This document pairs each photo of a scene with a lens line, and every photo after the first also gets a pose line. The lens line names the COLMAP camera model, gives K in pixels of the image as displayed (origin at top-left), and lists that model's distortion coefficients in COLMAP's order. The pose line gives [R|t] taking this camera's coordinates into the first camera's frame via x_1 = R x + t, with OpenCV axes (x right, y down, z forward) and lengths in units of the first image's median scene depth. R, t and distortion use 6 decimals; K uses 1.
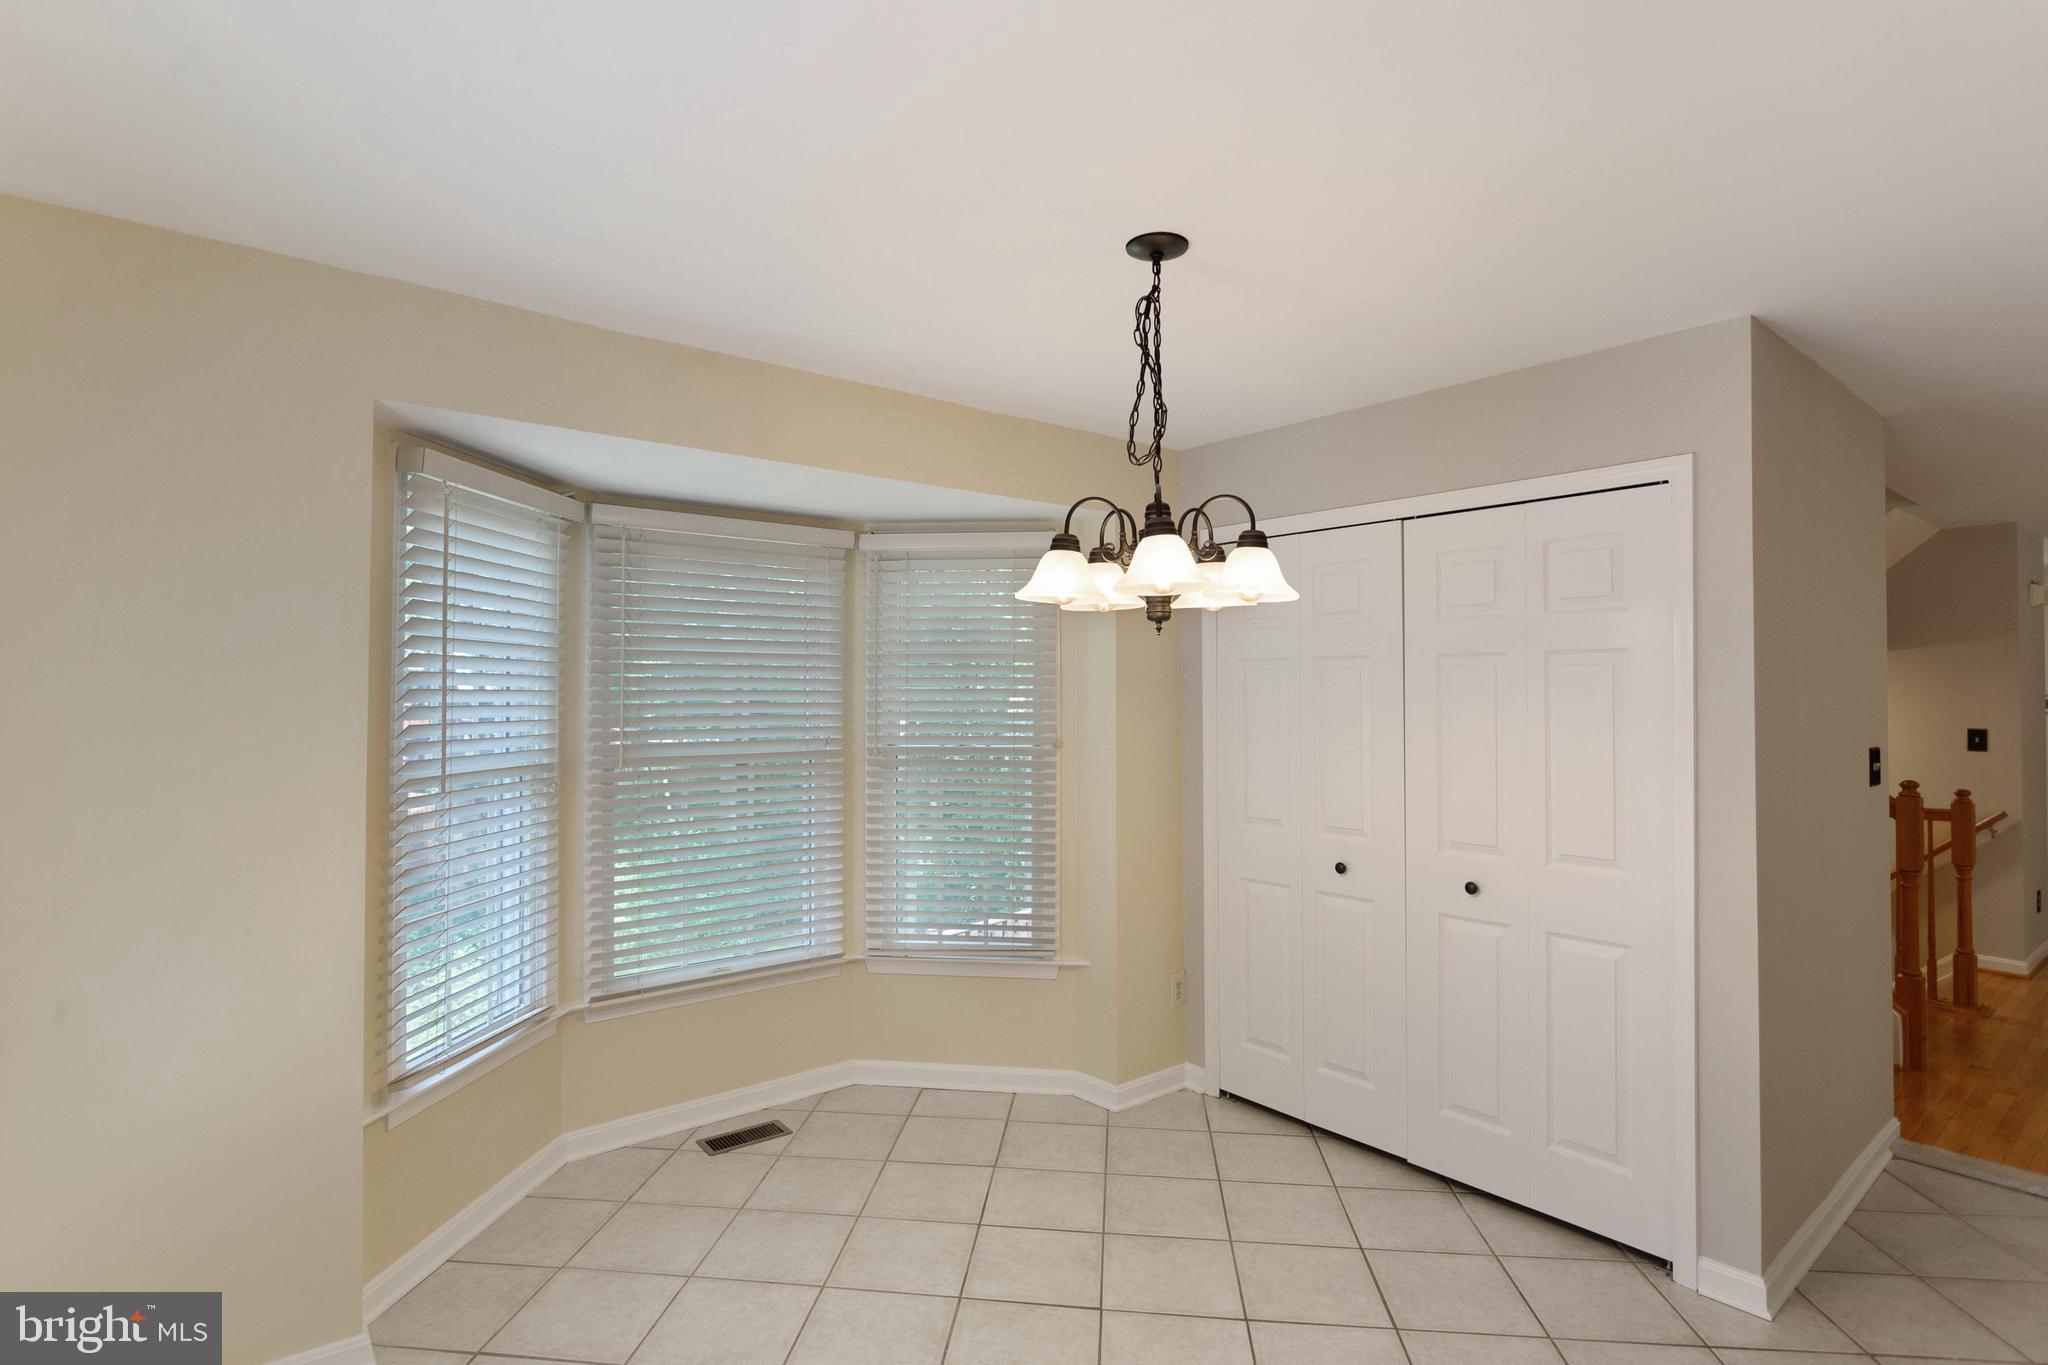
lens RADIAL K [[1026.1, 0, 1011.2], [0, 1026.1, 668.1], [0, 0, 1]] dist [-0.022135, 0.000464]
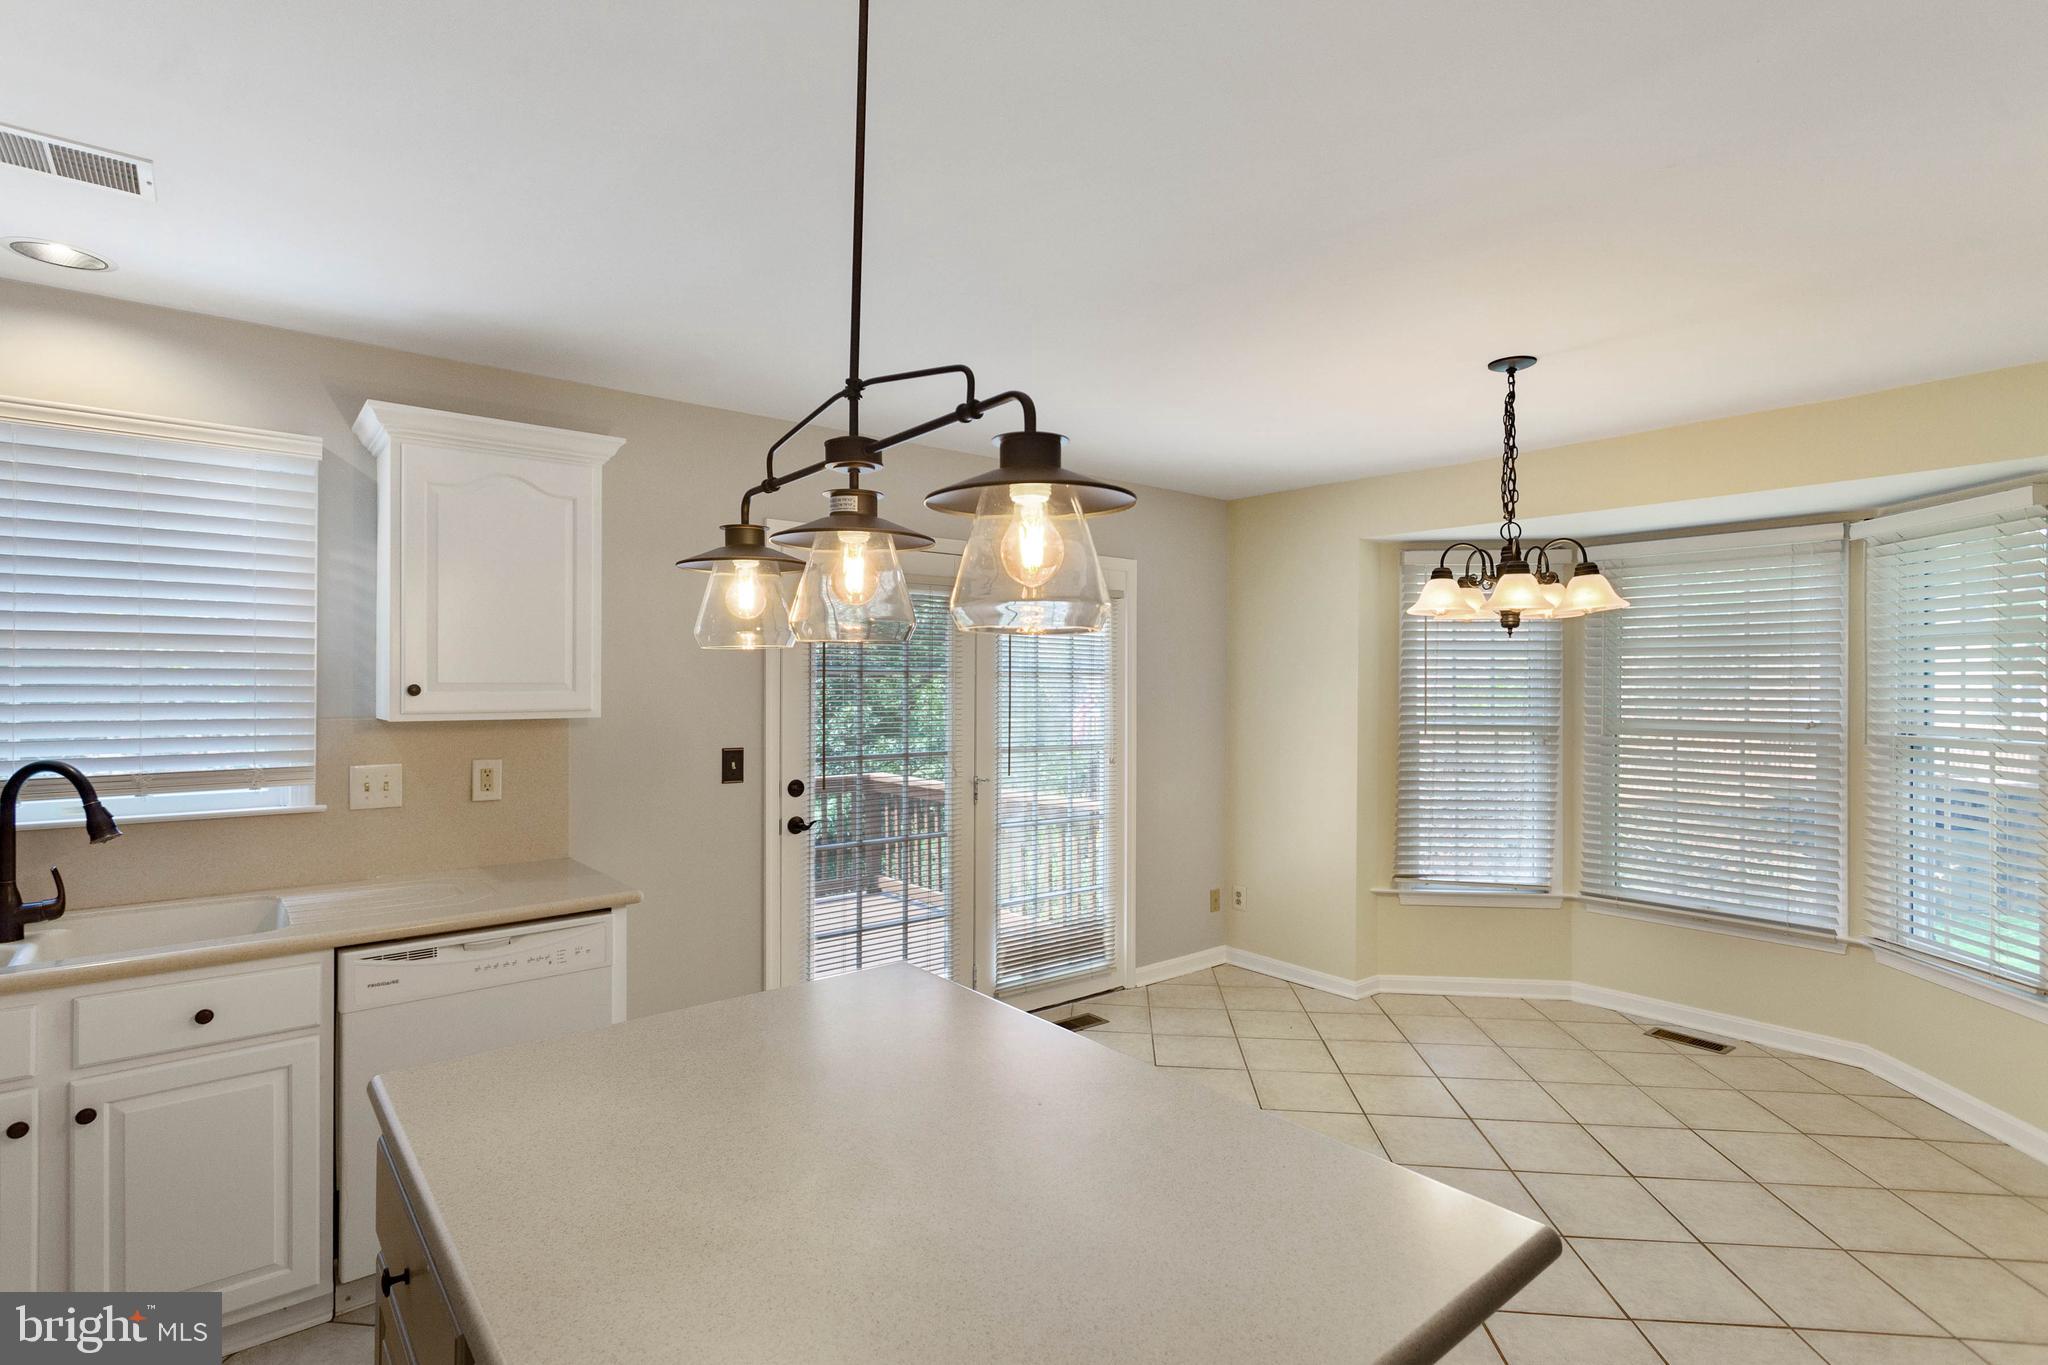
lens RADIAL K [[990.3, 0, 1009.6], [0, 990.3, 679.8], [0, 0, 1]] dist [0.001302, 0.001441]
pose [[0.005305, -0.000752, -0.999986, 0.977375], [0.019882, 0.999802, -0.000647, 0.009090], [0.999788, -0.019878, 0.005319, 0.188913]]
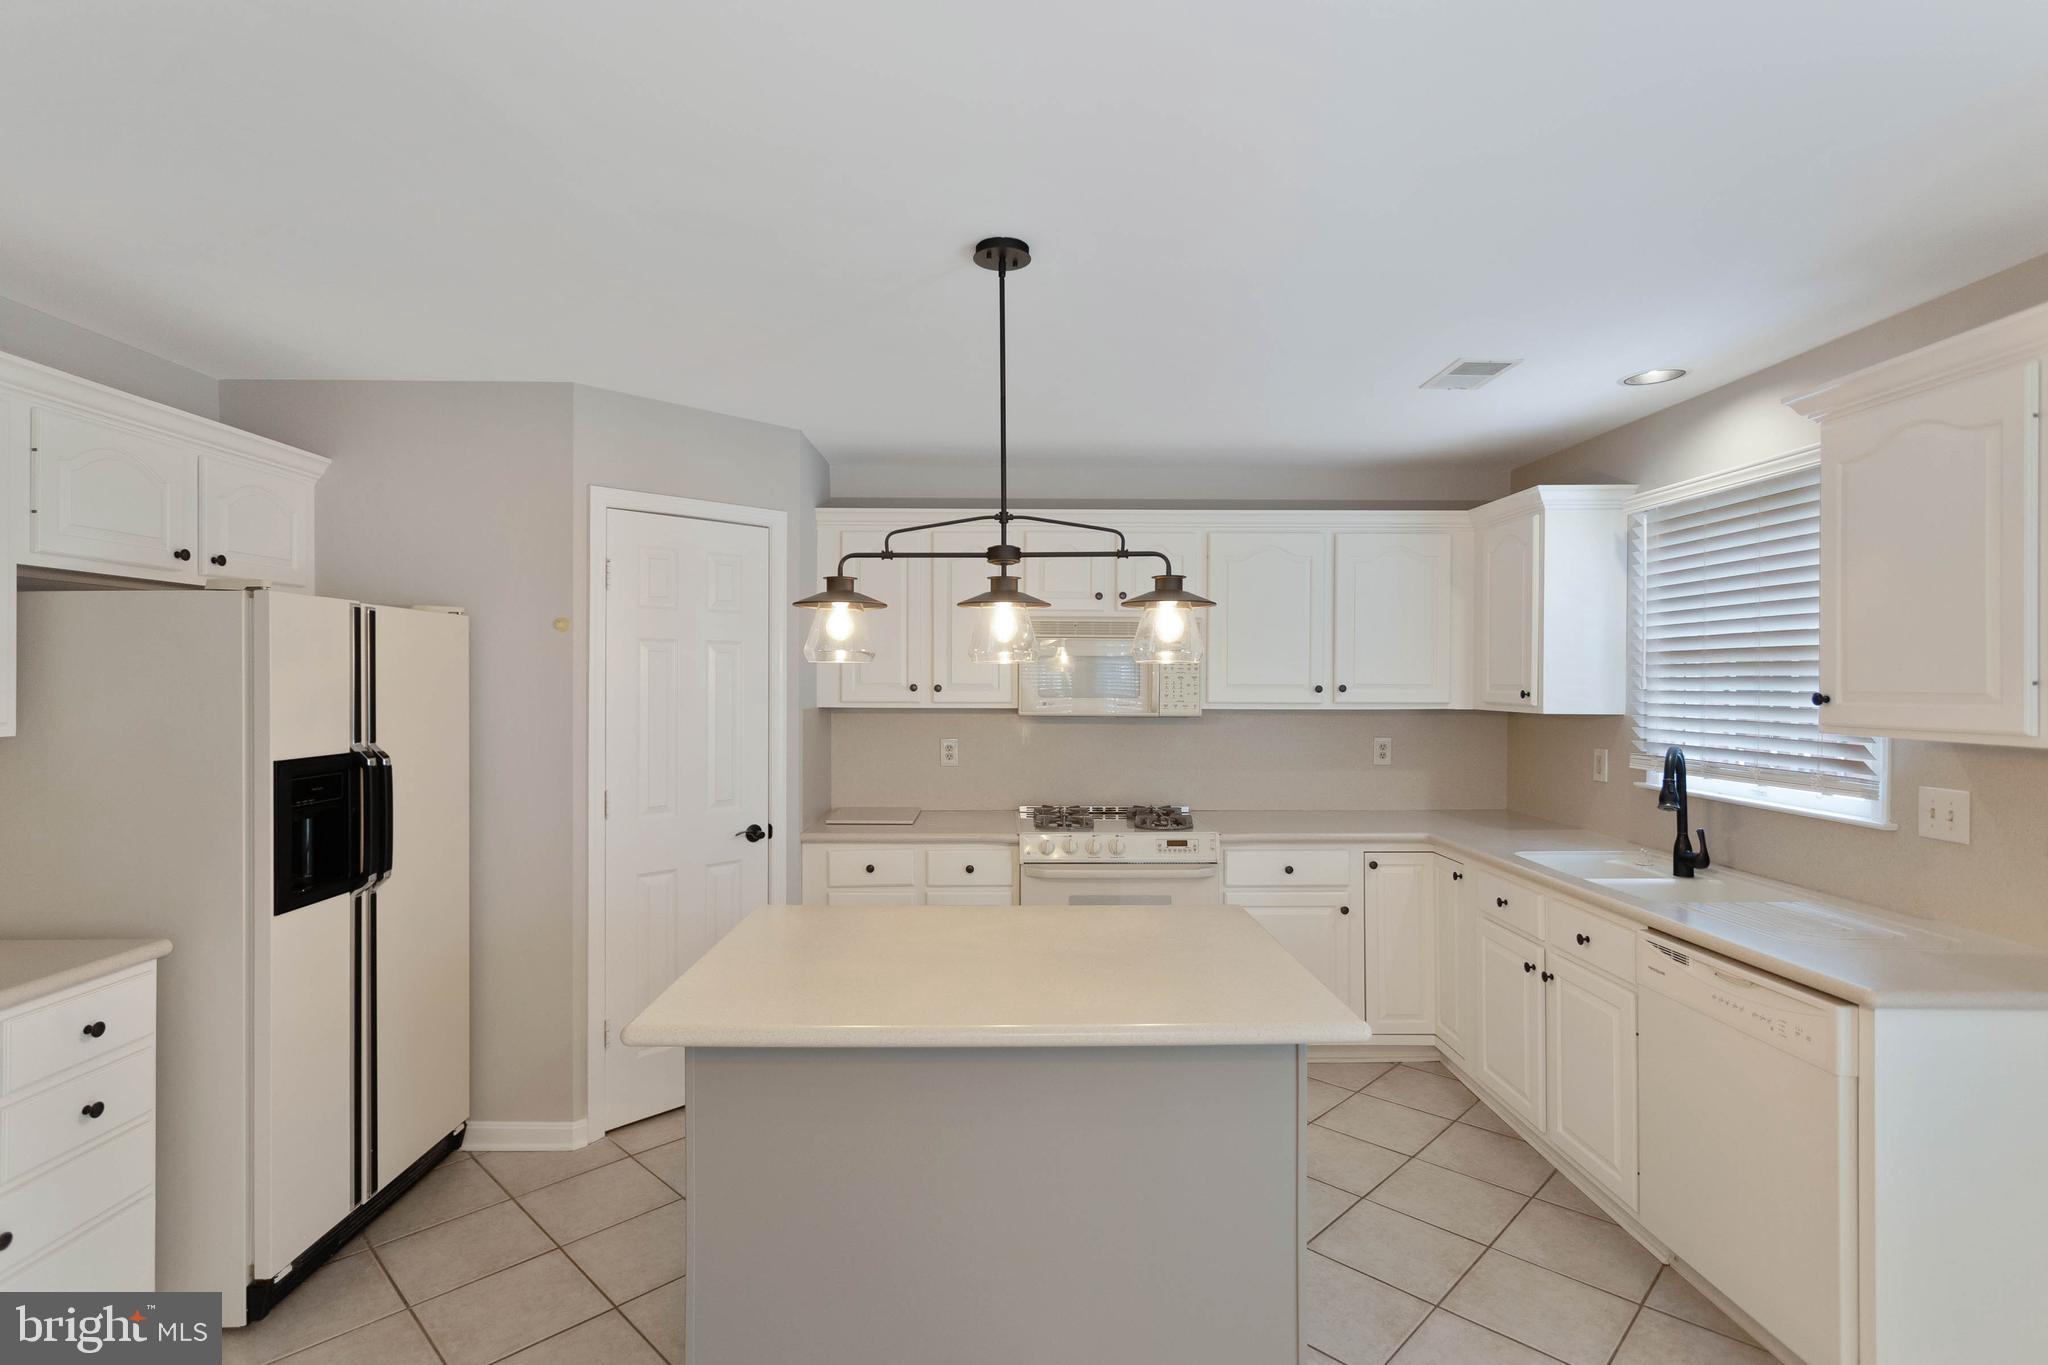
lens RADIAL K [[990.3, 0, 1009.6], [0, 990.3, 679.8], [0, 0, 1]] dist [0.001302, 0.001441]
pose [[-0.783199, -0.001048, 0.621770, 0.184198], [-0.014870, 0.999744, -0.017046, 0.014190], [-0.621593, -0.022596, -0.783014, 0.648521]]
